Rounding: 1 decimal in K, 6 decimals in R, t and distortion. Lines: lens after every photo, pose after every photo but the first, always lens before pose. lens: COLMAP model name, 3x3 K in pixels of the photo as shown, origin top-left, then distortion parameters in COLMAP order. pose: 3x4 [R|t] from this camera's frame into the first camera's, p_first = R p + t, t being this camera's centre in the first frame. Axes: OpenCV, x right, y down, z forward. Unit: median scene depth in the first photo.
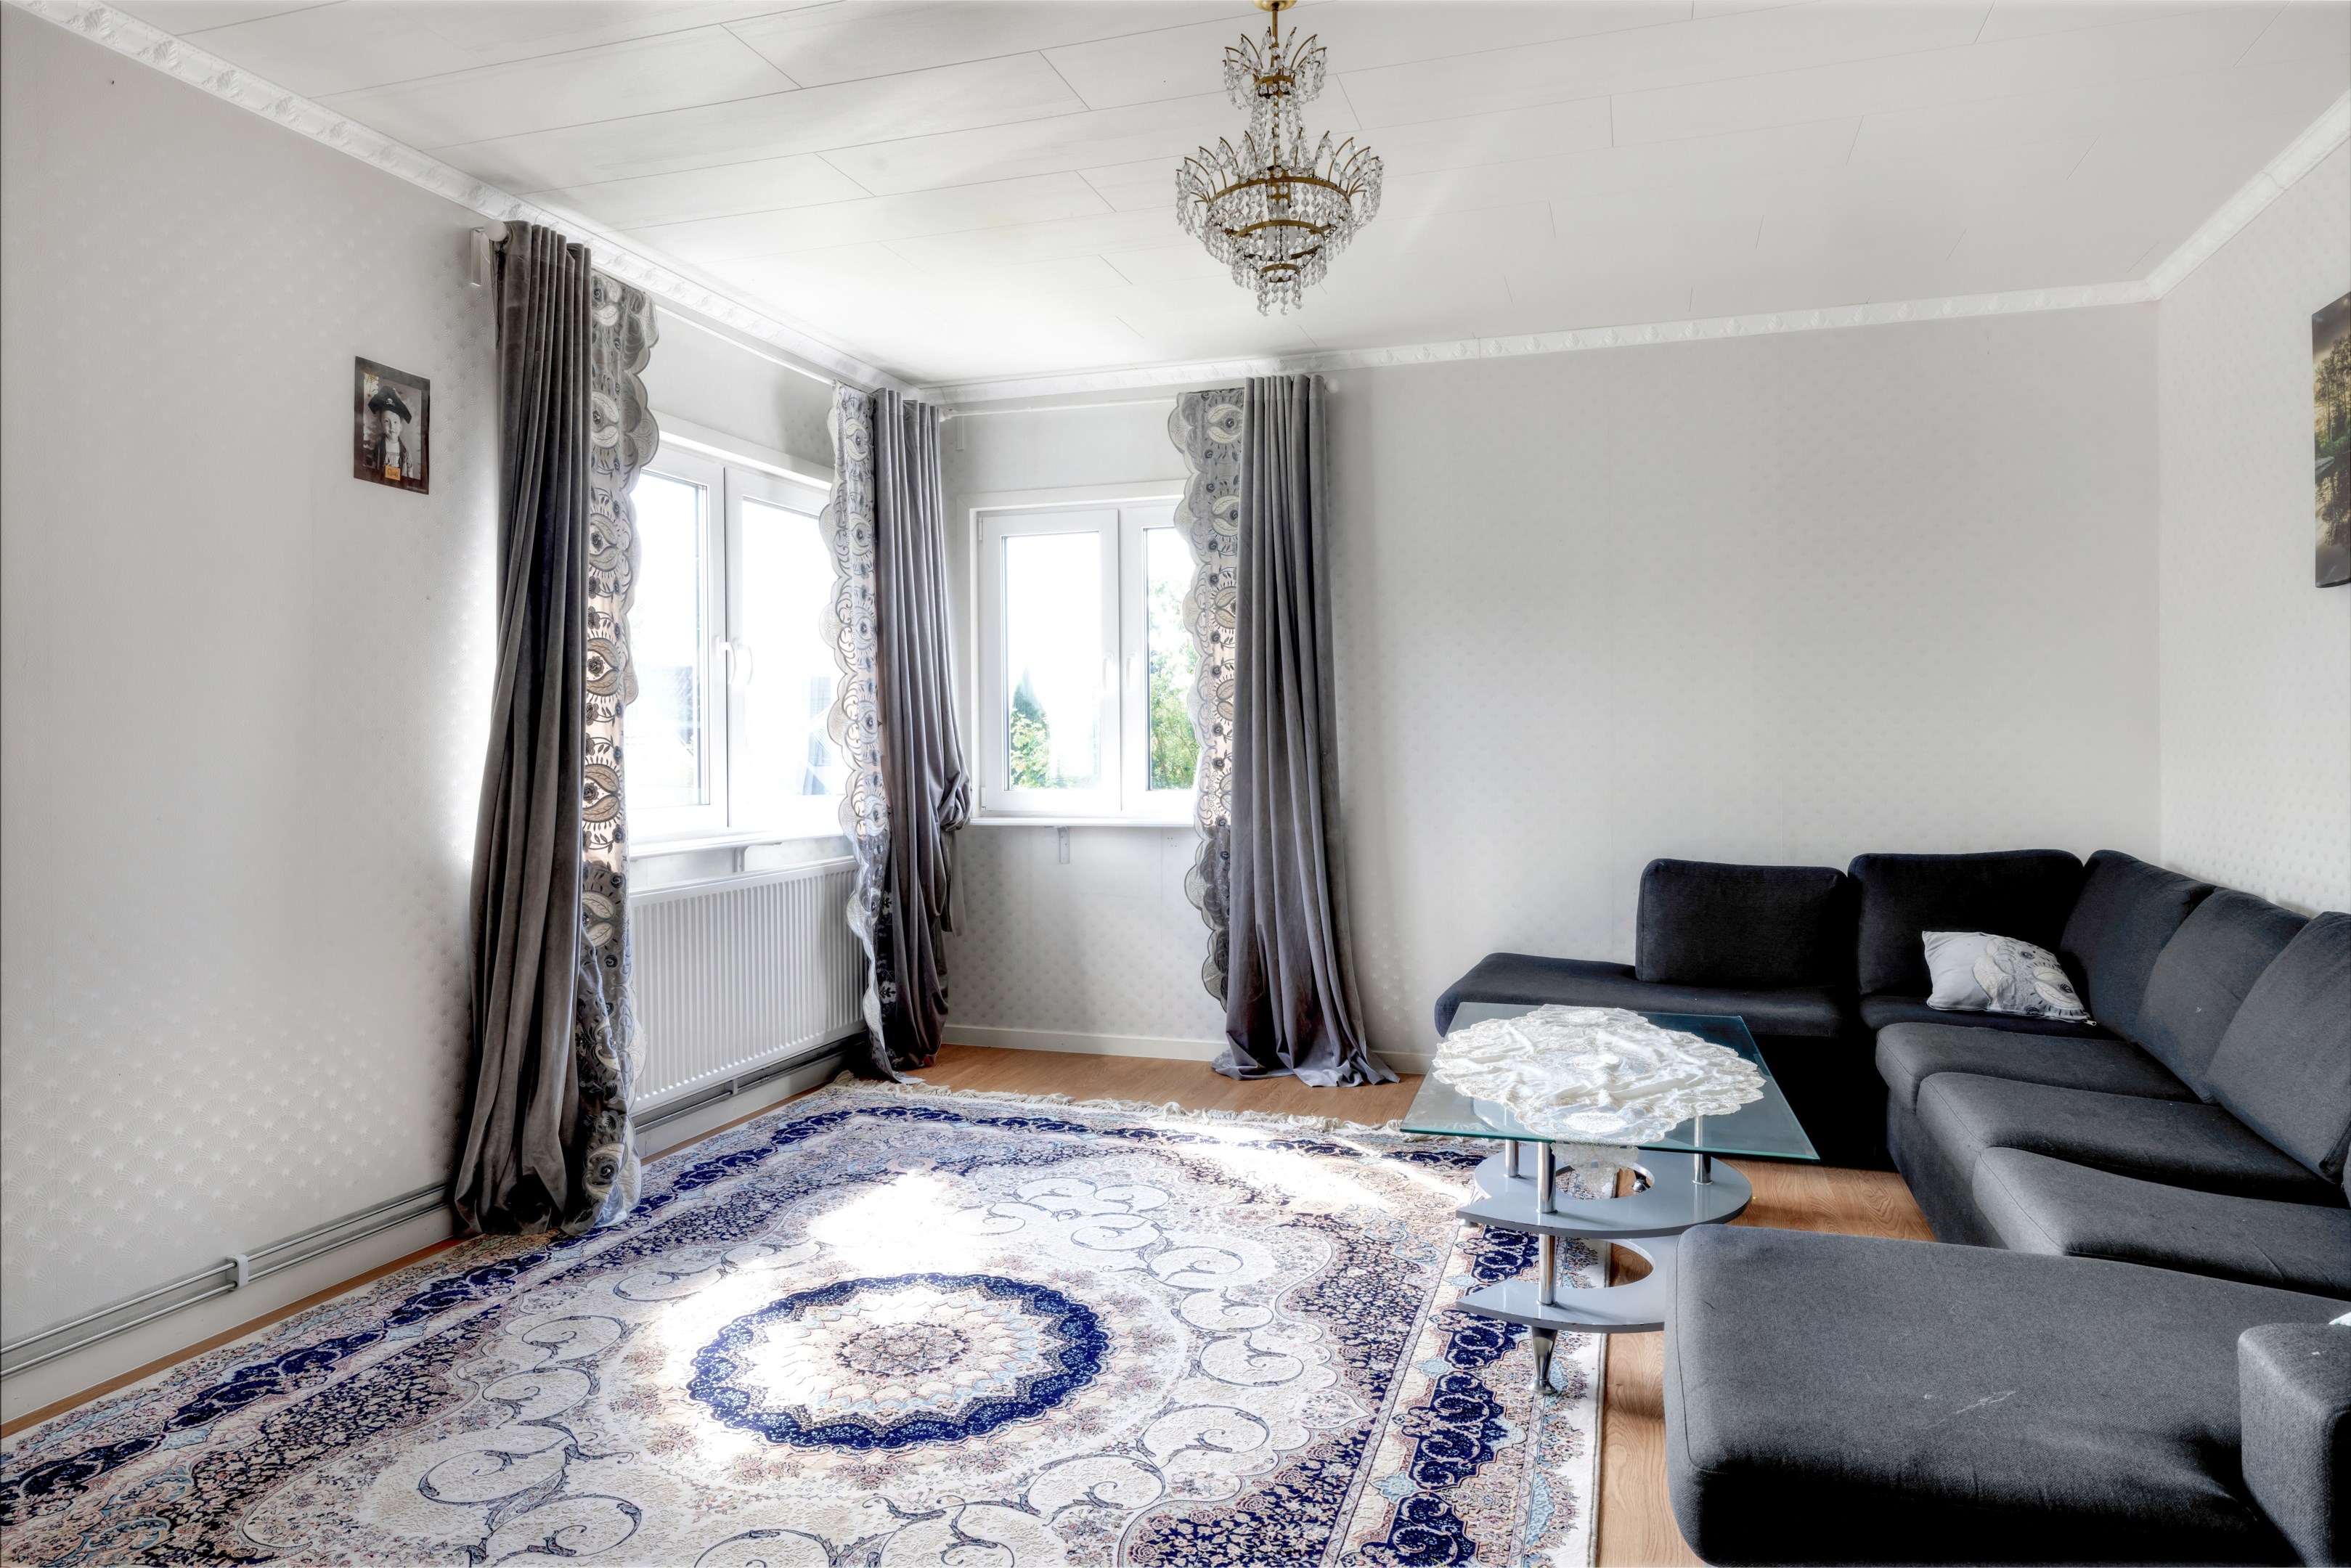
lens RADIAL K [[1336.9, 0, 1206.5], [0, 1336.9, 752.0], [0, 0, 1]] dist [0.000073, 0.001221]
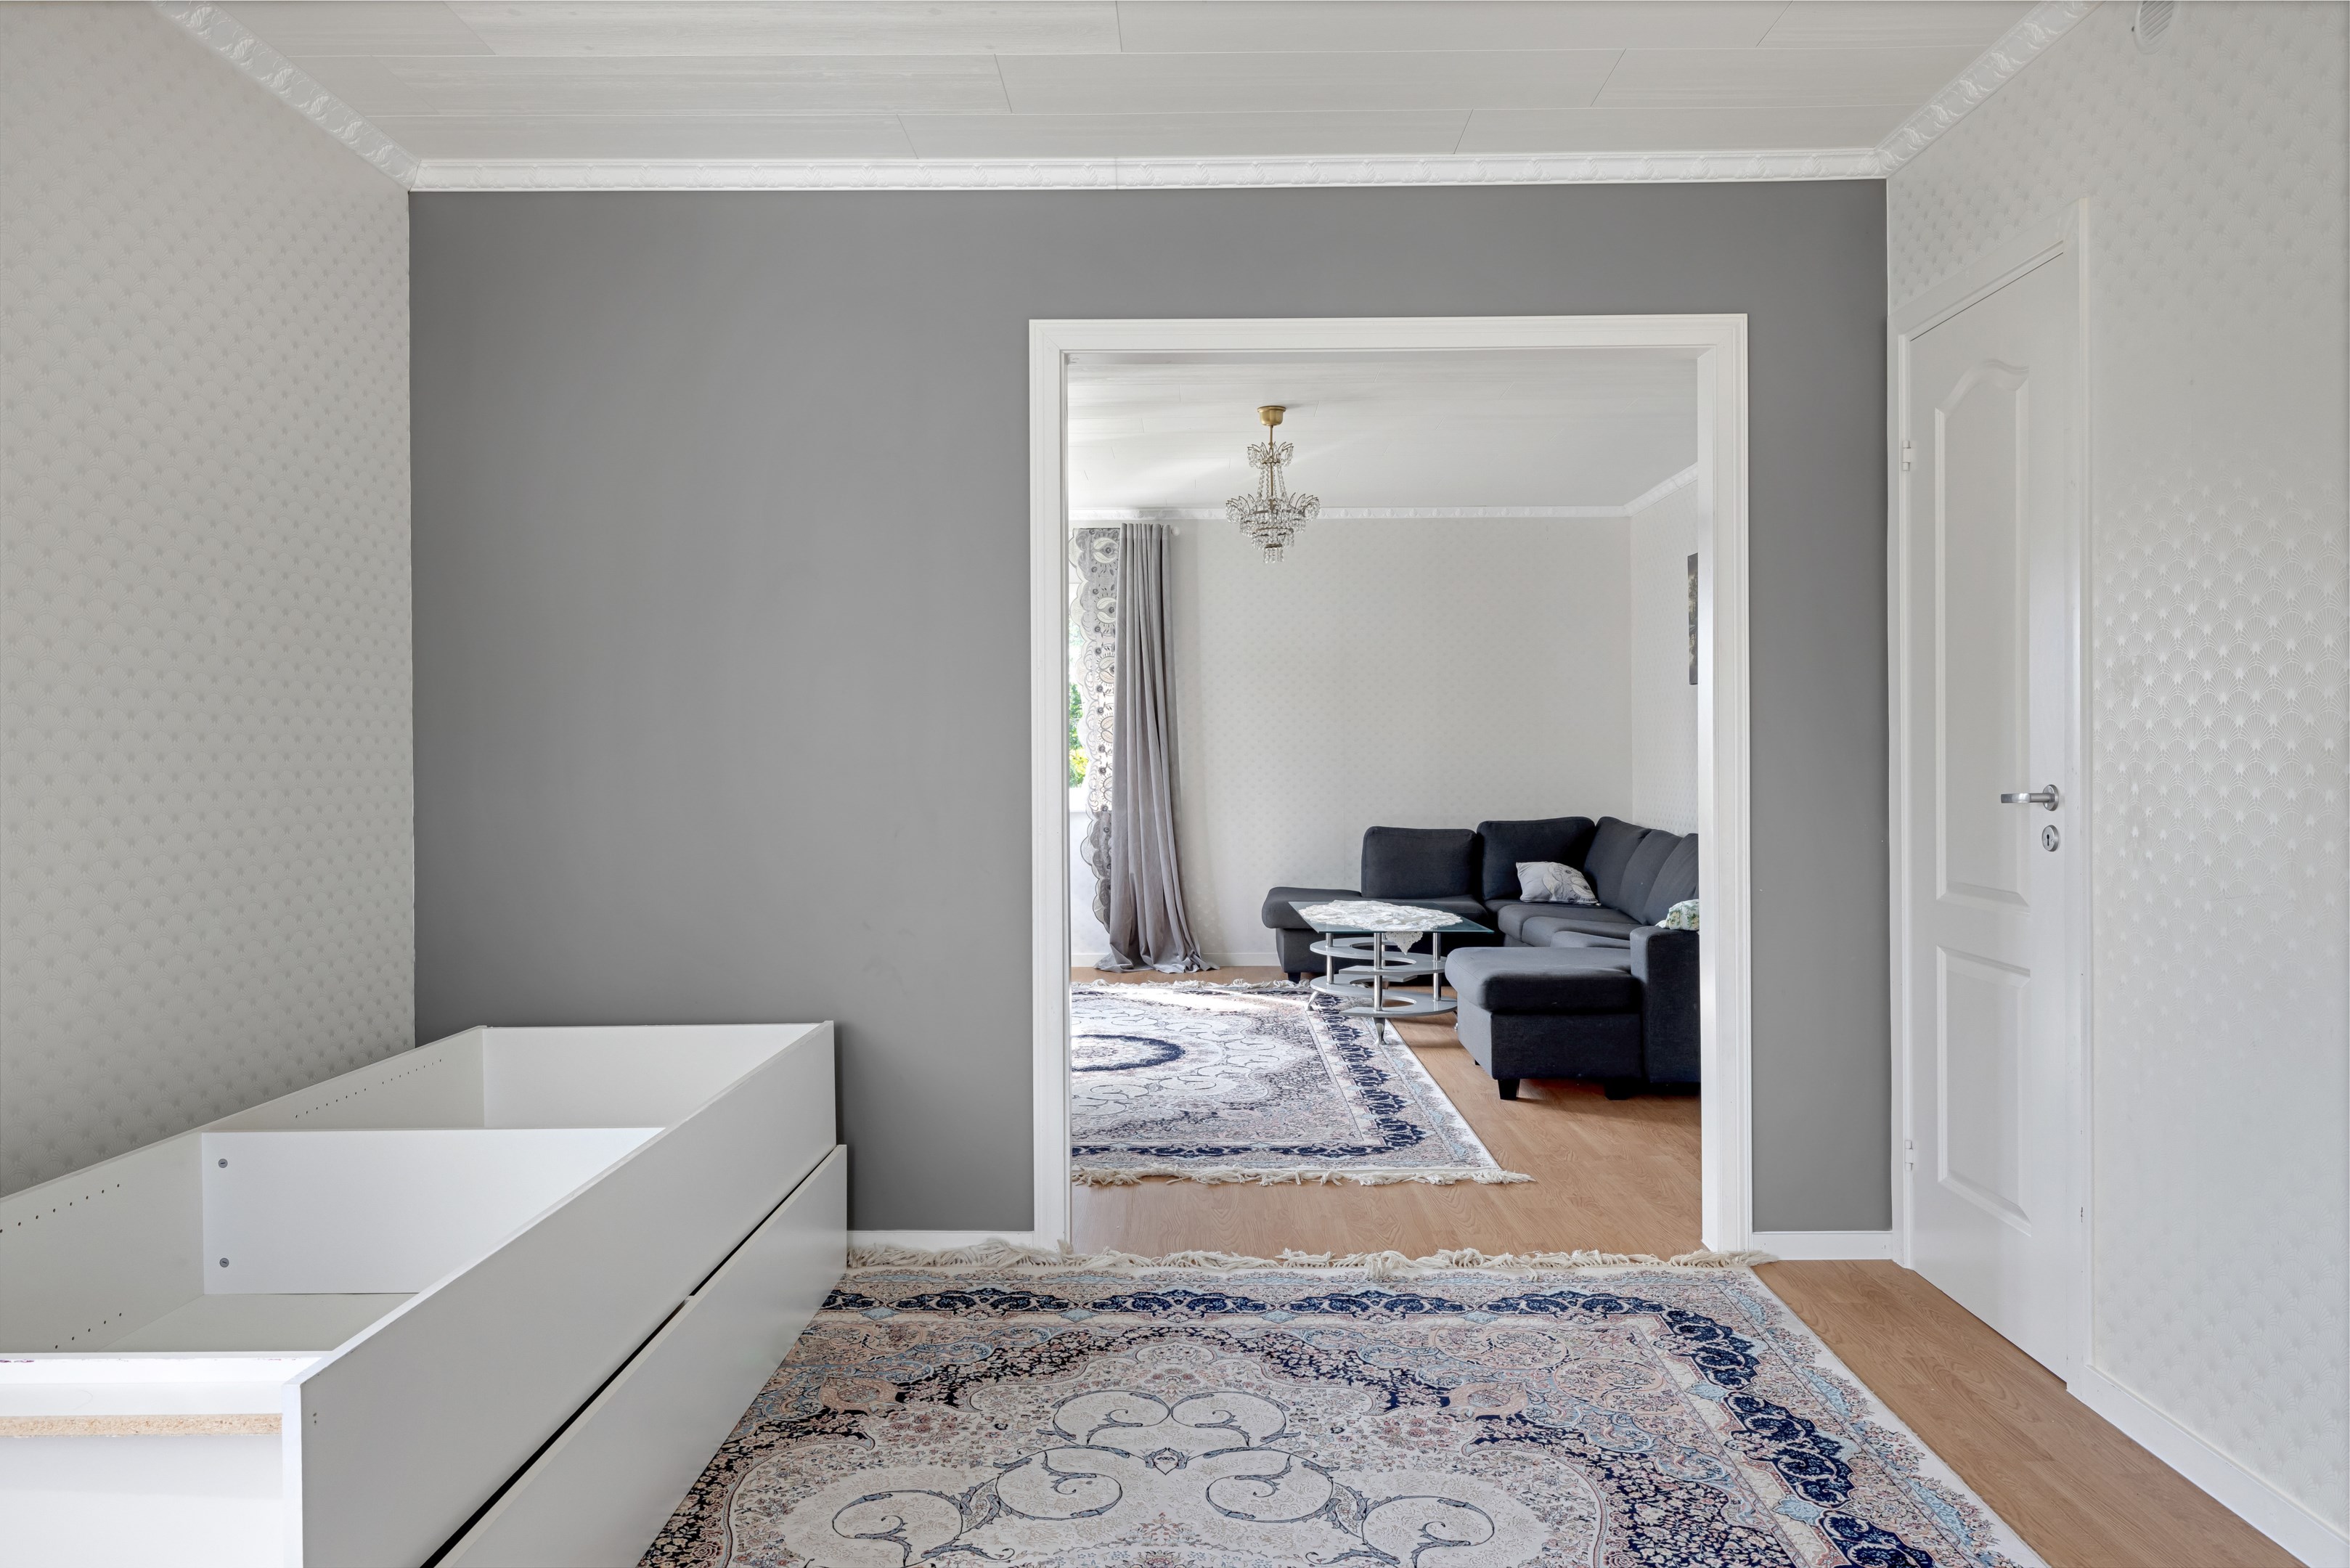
lens RADIAL K [[1325.6, 0, 1172.0], [0, 1325.6, 761.5], [0, 0, 1]] dist [0.004292, 0.000587]
pose [[0.965054, -0.000083, 0.262050, -0.323959], [0.001676, 0.999981, -0.005853, 0.007430], [-0.262045, 0.006088, 0.965037, -0.513048]]
